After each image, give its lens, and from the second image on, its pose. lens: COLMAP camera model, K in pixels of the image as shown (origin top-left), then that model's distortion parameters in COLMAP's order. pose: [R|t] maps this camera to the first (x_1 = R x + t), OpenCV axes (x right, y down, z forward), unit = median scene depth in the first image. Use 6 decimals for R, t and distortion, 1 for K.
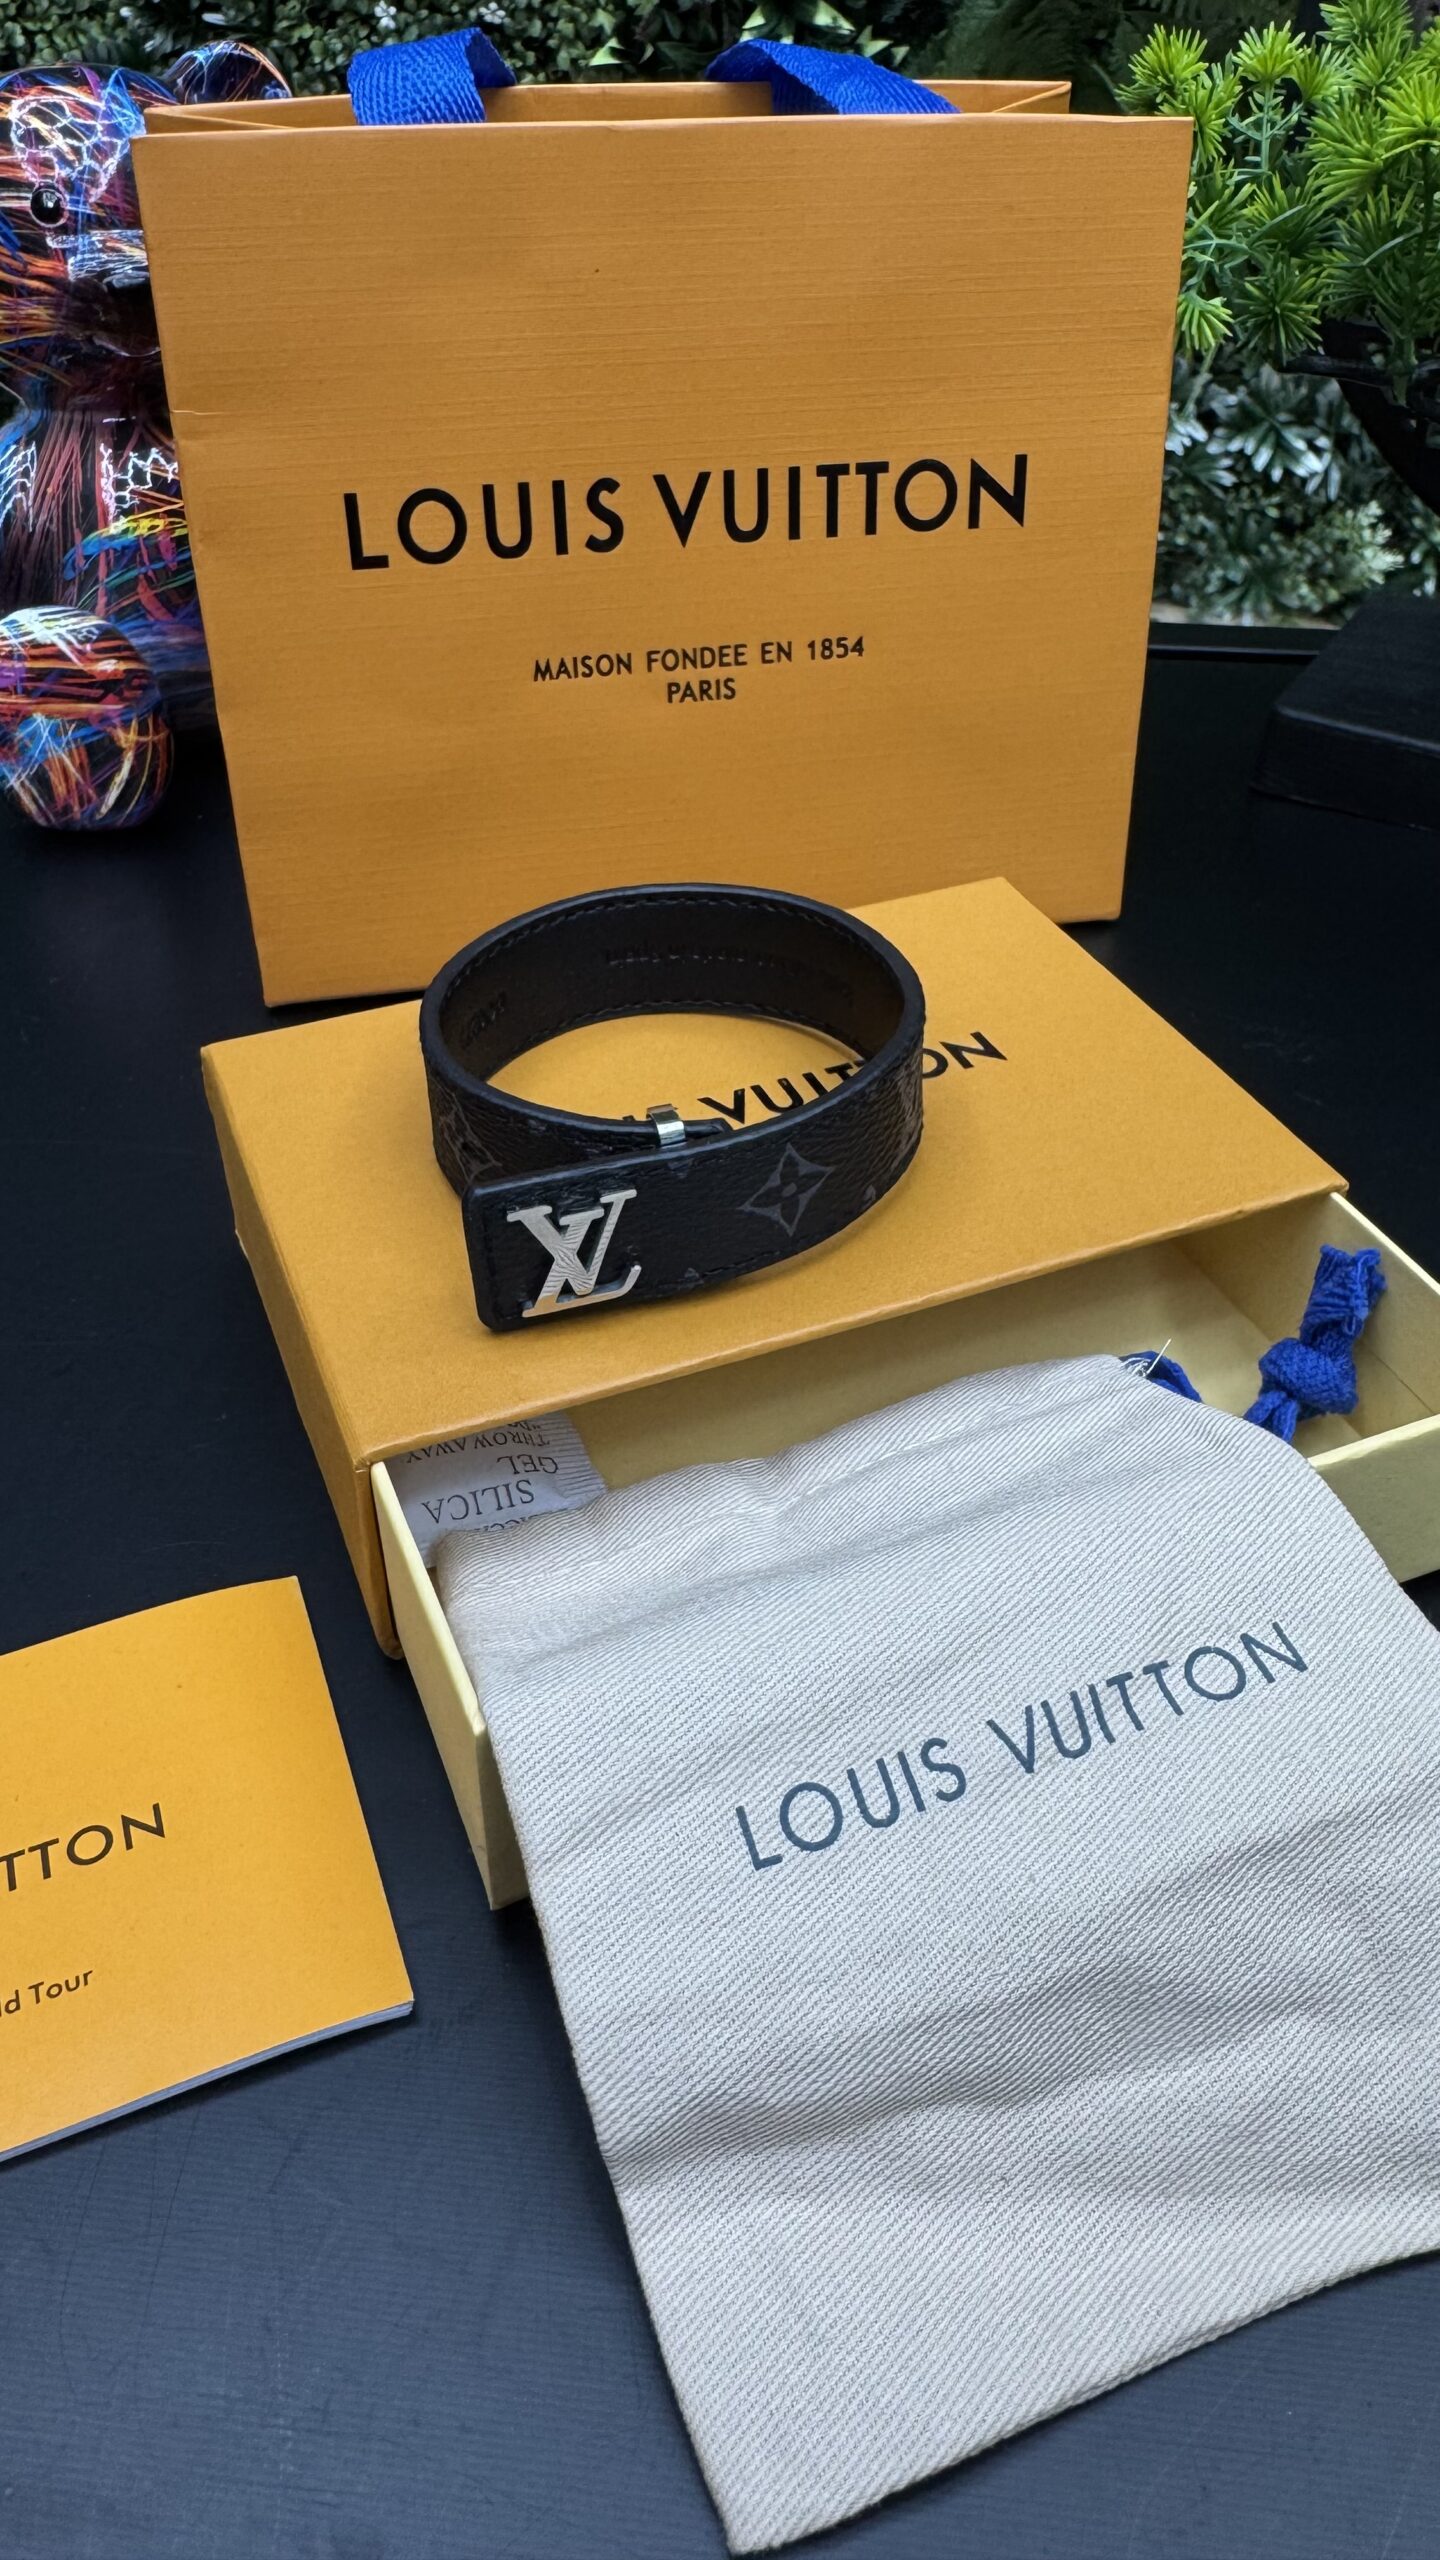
lens RADIAL K [[1842.8, 0, 710.7], [0, 1842.8, 1151.0], [0, 0, 1]] dist [-0.001160, 0.002225]
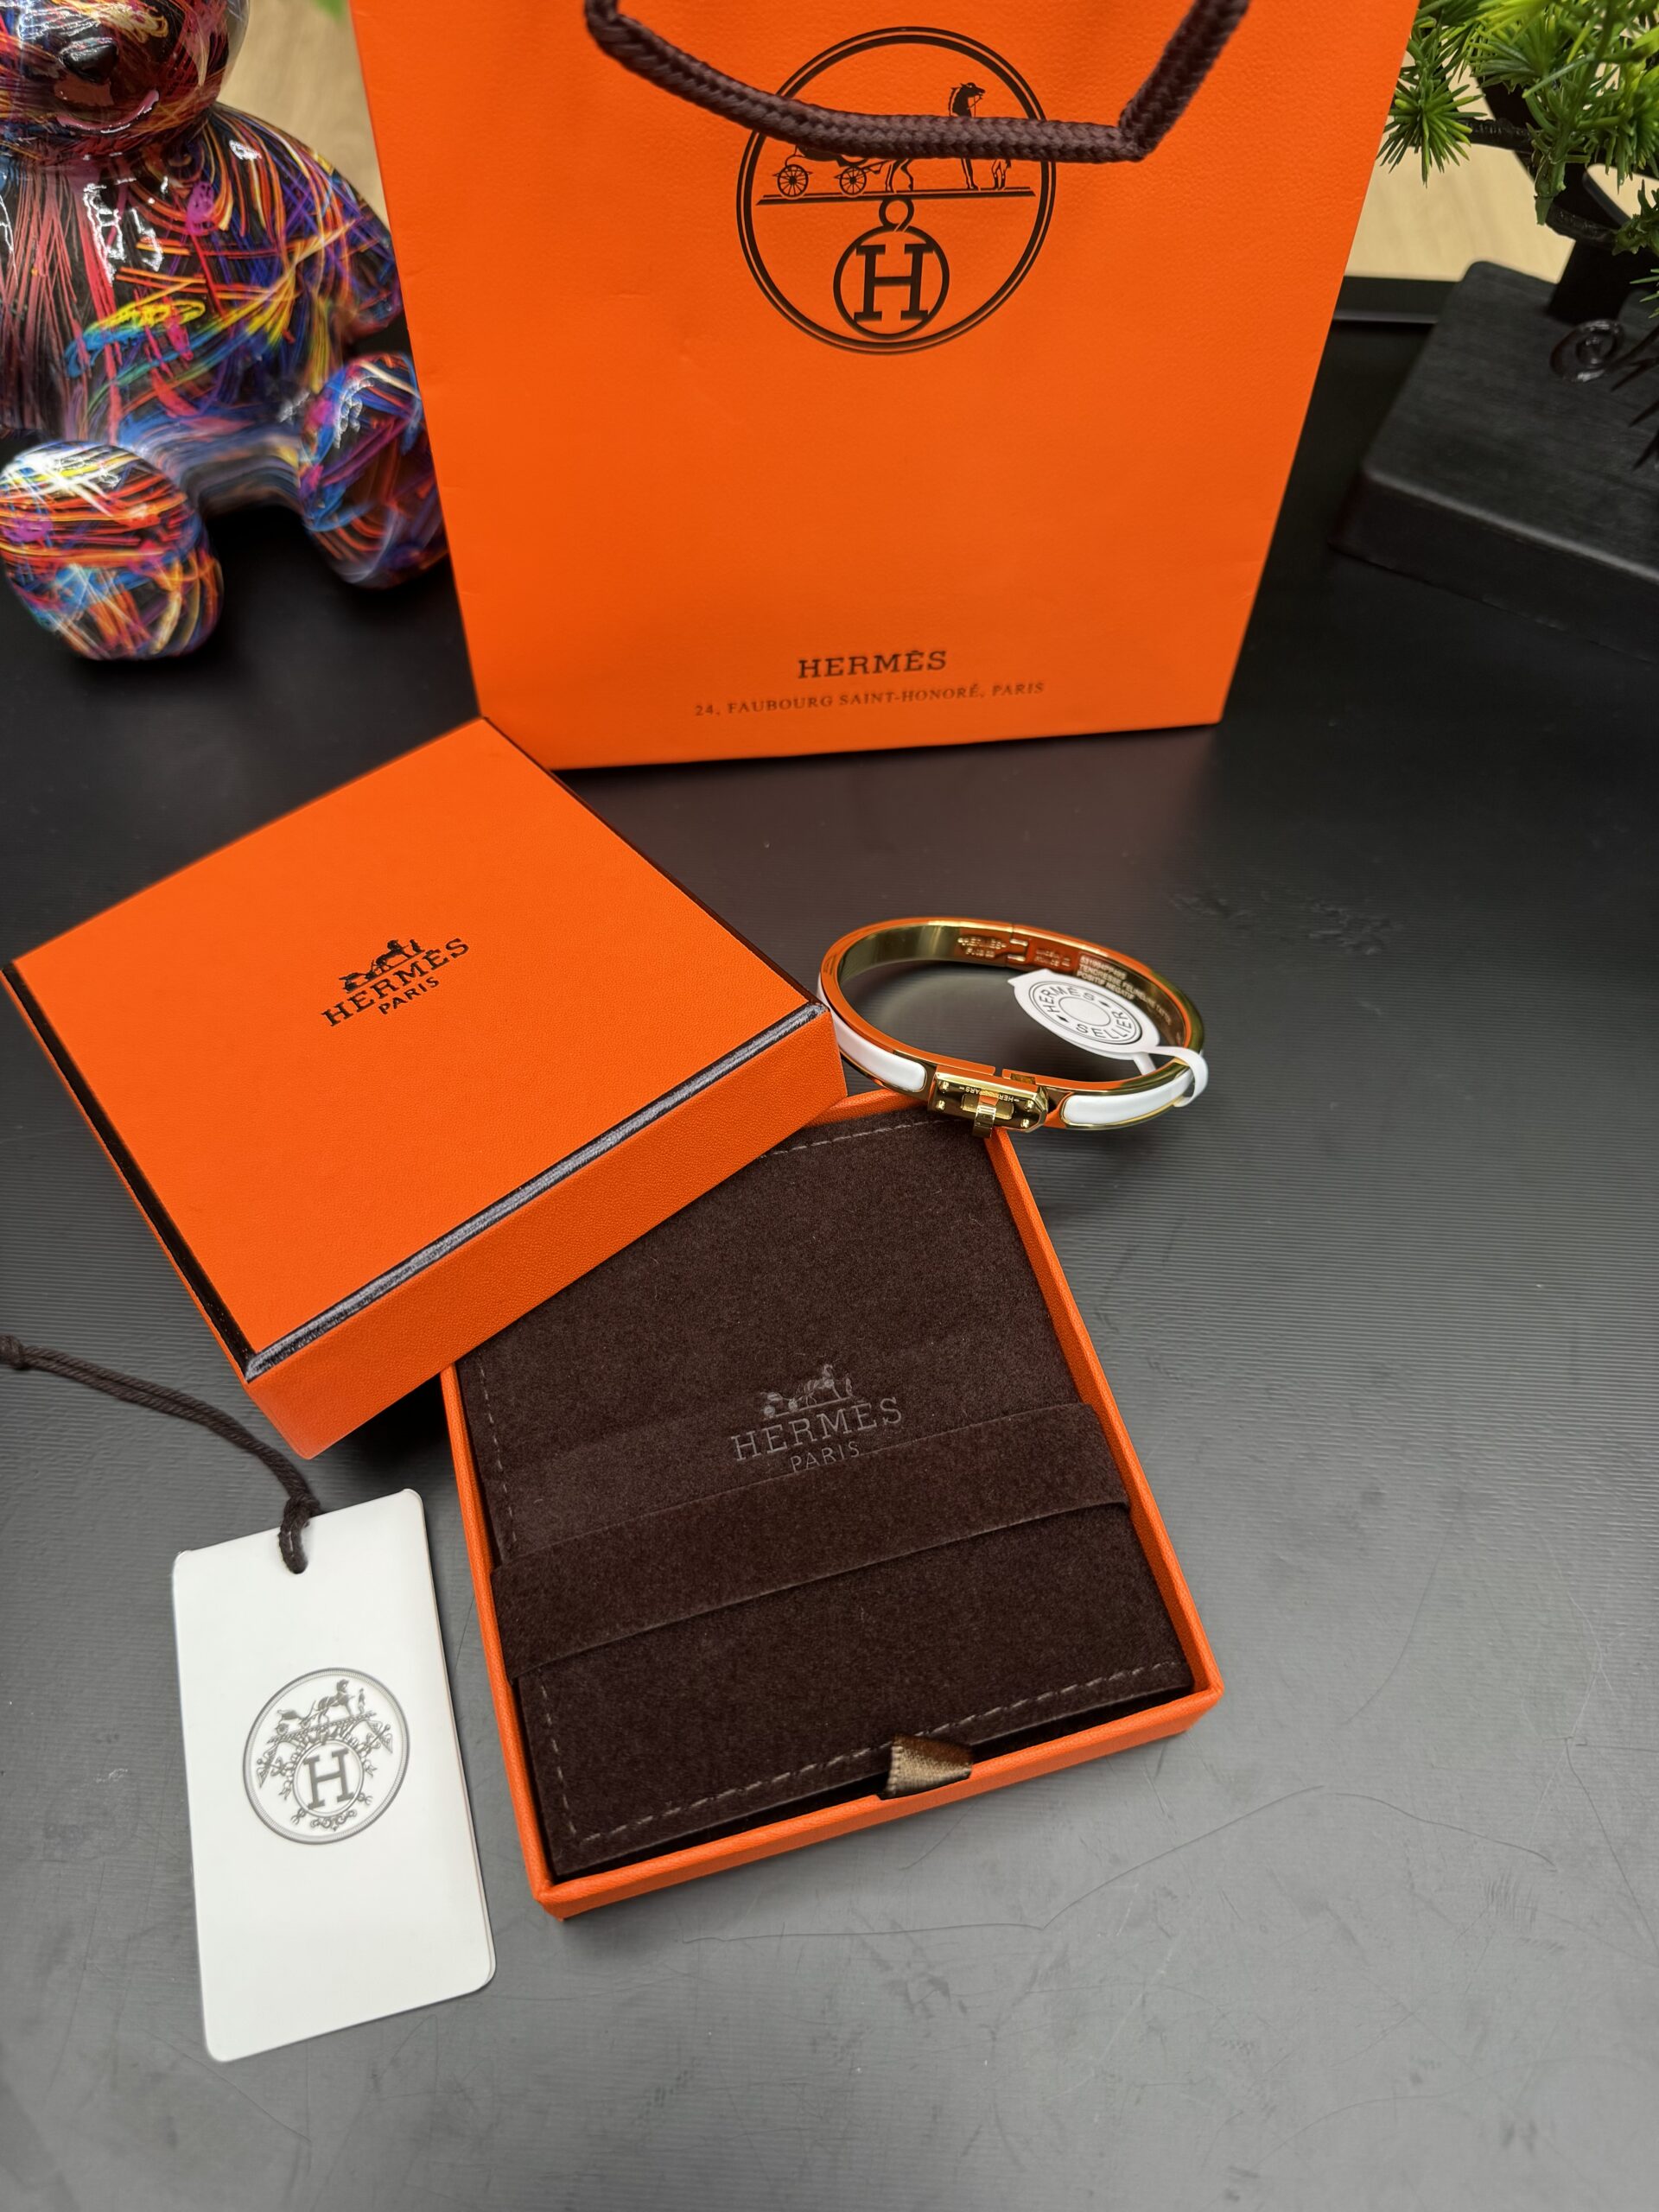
lens RADIAL K [[1684.4, 0, 830.9], [0, 1684.4, 1115.4], [0, 0, 1]] dist [-0.051604, 0.039428]
pose [[0.998399, -0.041575, 0.038348, -0.022996], [0.023789, 0.923779, 0.382186, -0.301416], [-0.051314, -0.380662, 0.923289, 0.088955]]
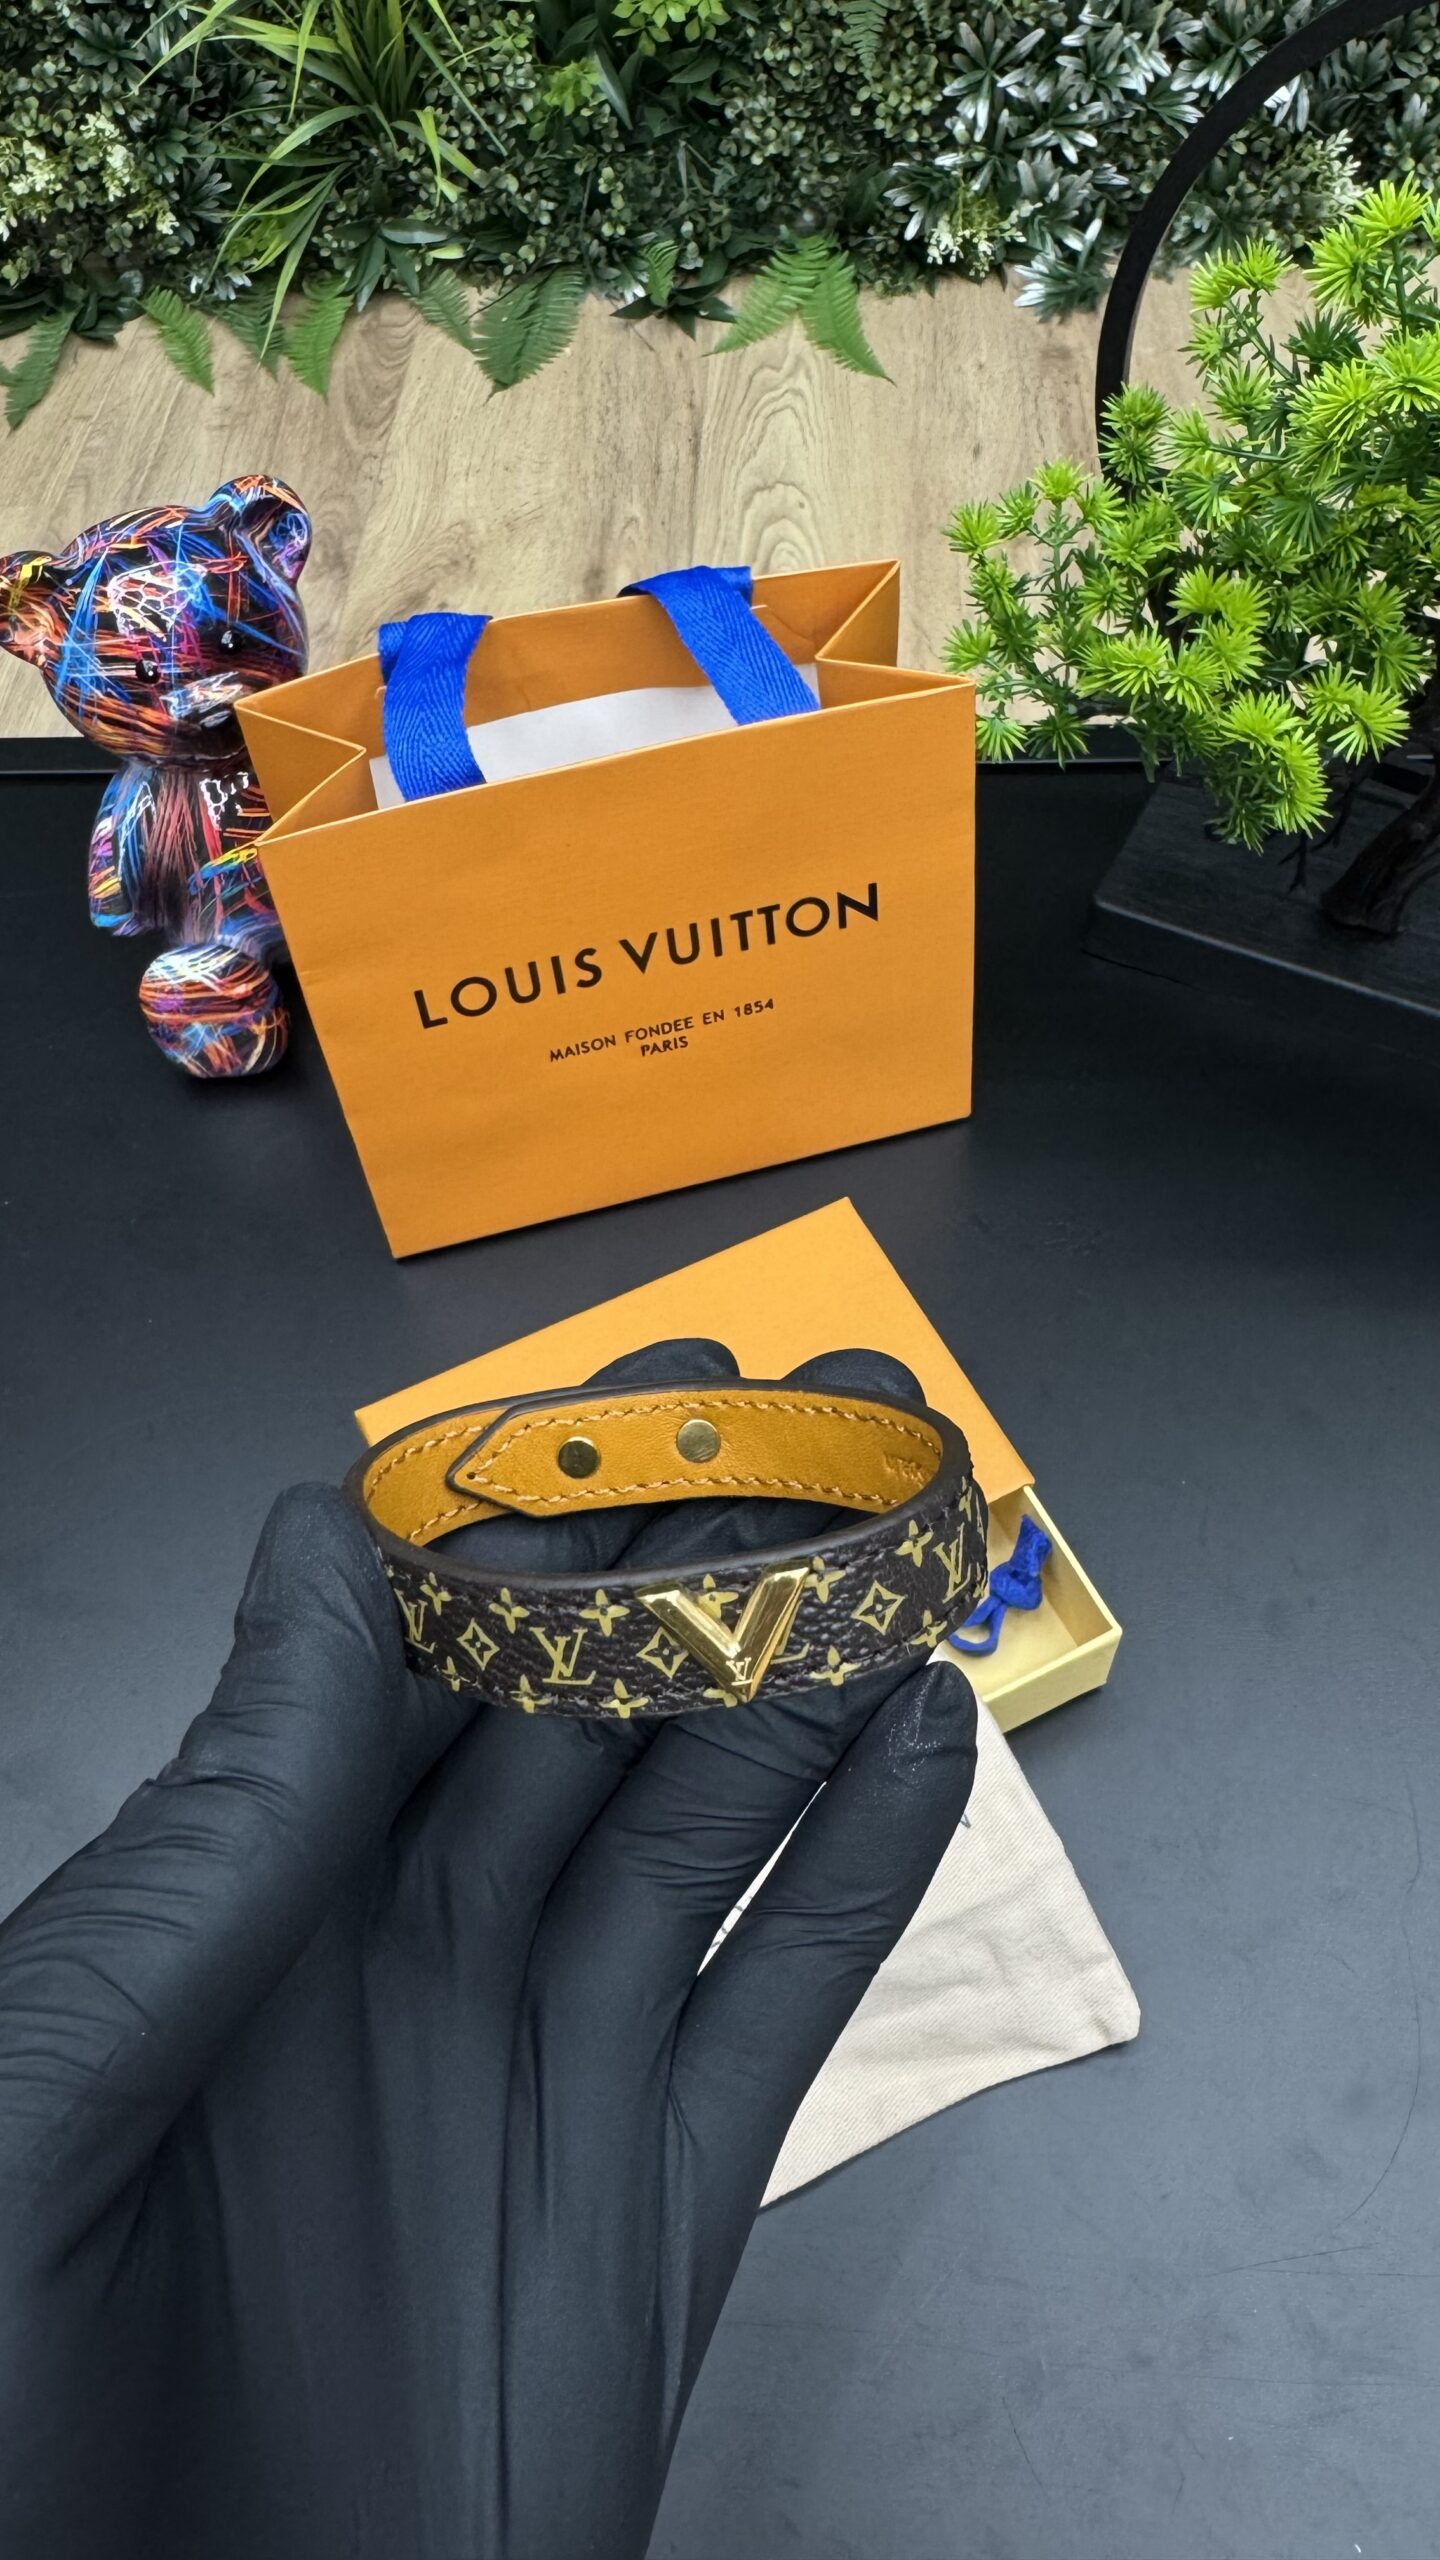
lens RADIAL K [[1825.0, 0, 711.6], [0, 1825.0, 1210.2], [0, 0, 1]] dist [0.002796, 0.000575]
pose [[0.996859, -0.073471, -0.029565, 0.058885], [0.078922, 0.952624, 0.293732, -0.492776], [0.006583, -0.295143, 0.955430, -0.378658]]
